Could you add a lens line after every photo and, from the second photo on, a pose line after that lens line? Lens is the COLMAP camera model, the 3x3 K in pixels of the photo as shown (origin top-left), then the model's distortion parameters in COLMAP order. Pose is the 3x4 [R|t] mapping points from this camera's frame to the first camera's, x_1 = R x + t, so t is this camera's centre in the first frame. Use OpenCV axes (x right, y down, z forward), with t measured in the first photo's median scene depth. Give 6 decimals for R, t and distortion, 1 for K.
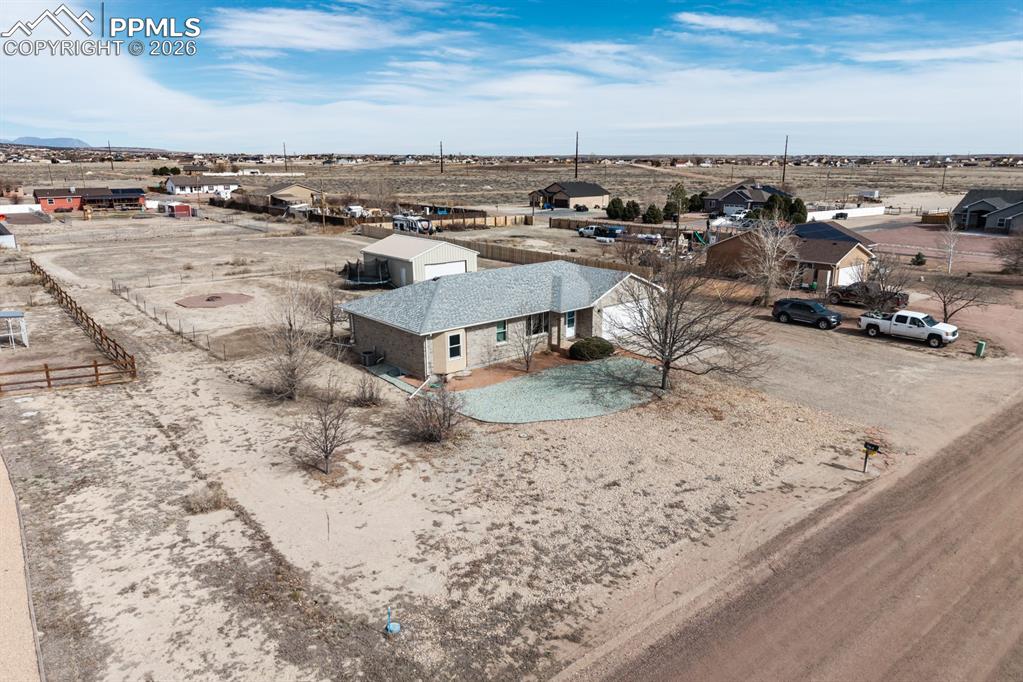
lens RADIAL K [[689.4, 0, 500.0], [0, 689.4, 374.0], [0, 0, 1]] dist [0.038730, -0.042266]
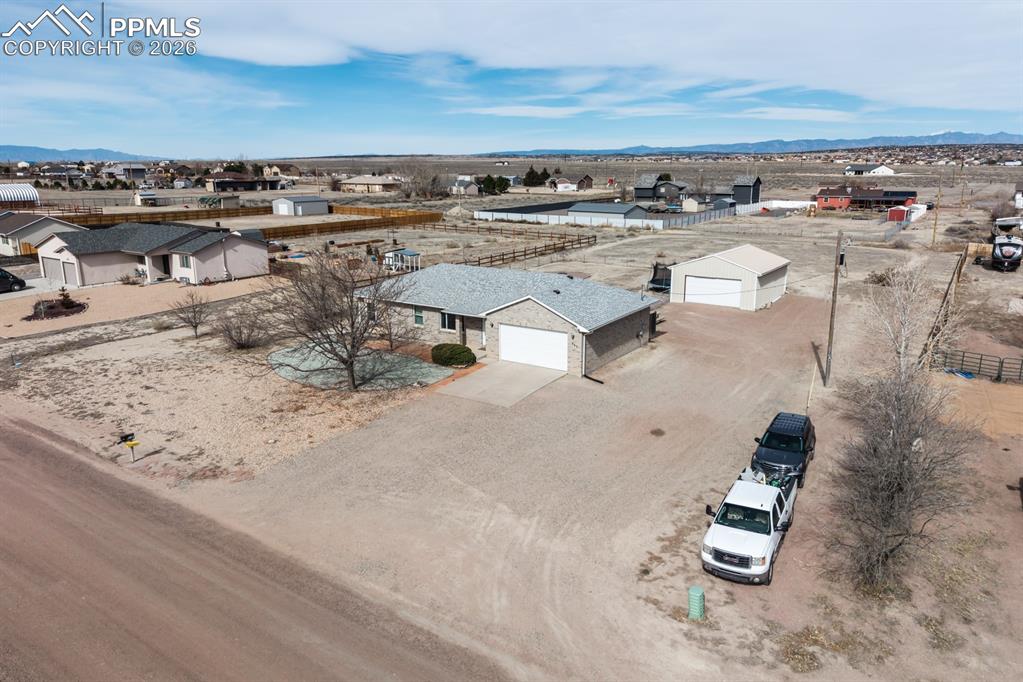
lens RADIAL K [[675.7, 0, 511.5], [0, 675.7, 341.0], [0, 0, 1]] dist [0.041342, -0.048996]
pose [[0.284880, 0.242259, -0.927445, 1.060173], [-0.281016, 0.946132, 0.160822, -0.237436], [0.916446, 0.214812, 0.337613, 0.753792]]
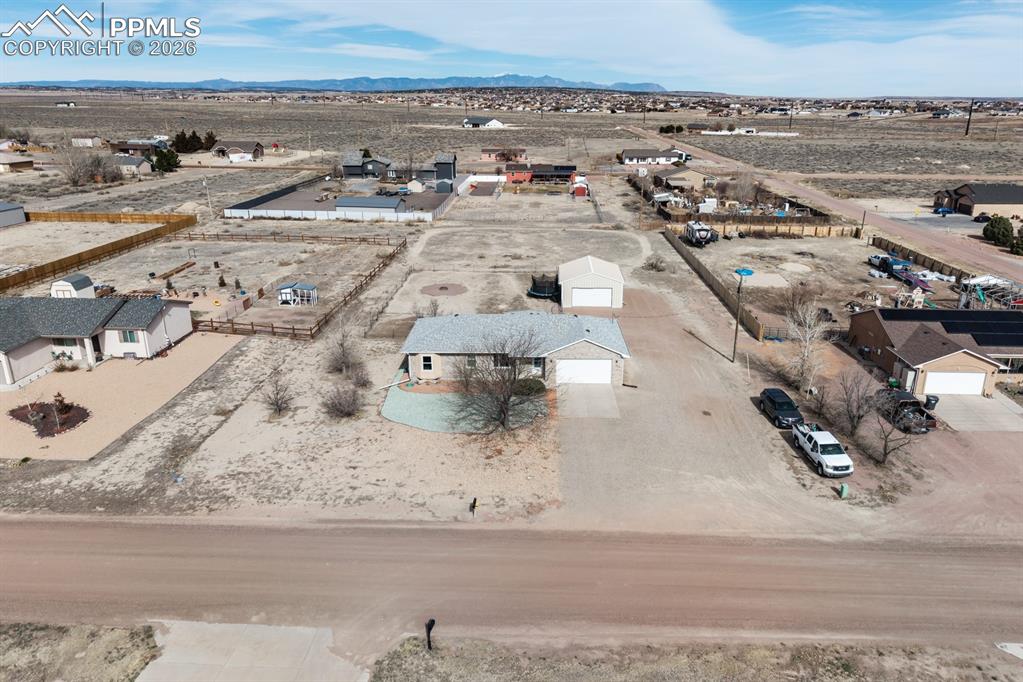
lens RADIAL K [[675.7, 0, 511.5], [0, 675.7, 341.0], [0, 0, 1]] dist [0.041342, -0.048996]
pose [[0.748416, 0.222023, -0.624963, 0.939982], [-0.196623, 0.974217, 0.110634, -0.272042], [0.633413, 0.040082, 0.772775, -0.066921]]
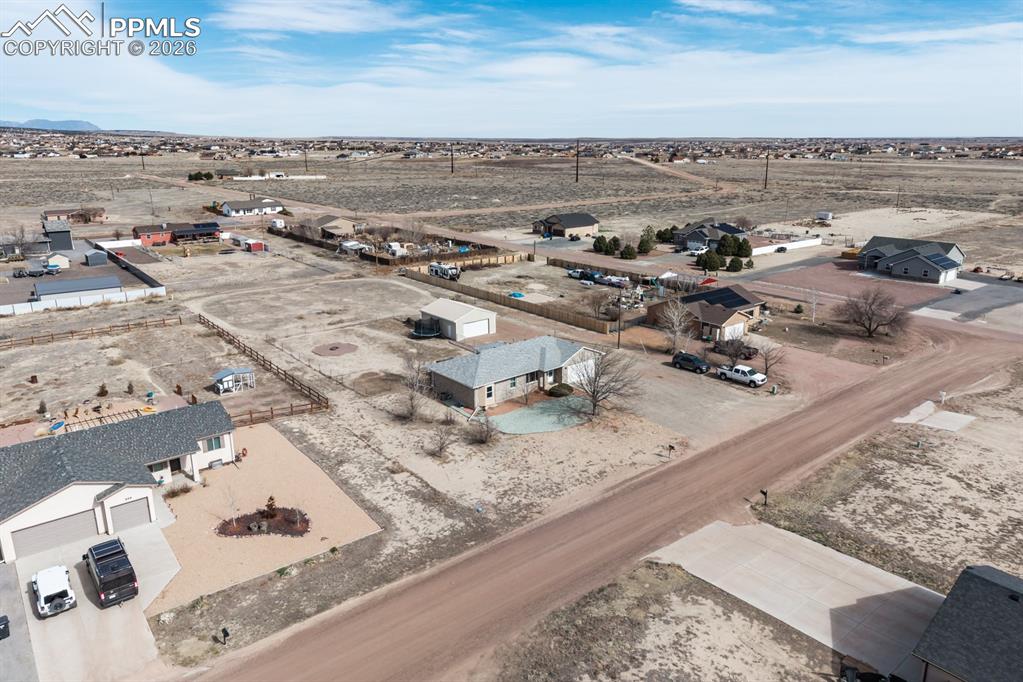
lens RADIAL K [[694.8, 0, 495.1], [0, 694.8, 339.9], [0, 0, 1]] dist [0.096061, -0.151343]
pose [[0.999877, -0.001412, -0.015599, -0.016596], [0.001115, 0.999819, -0.018996, -0.139124], [0.015623, 0.018976, 0.999698, -0.906375]]
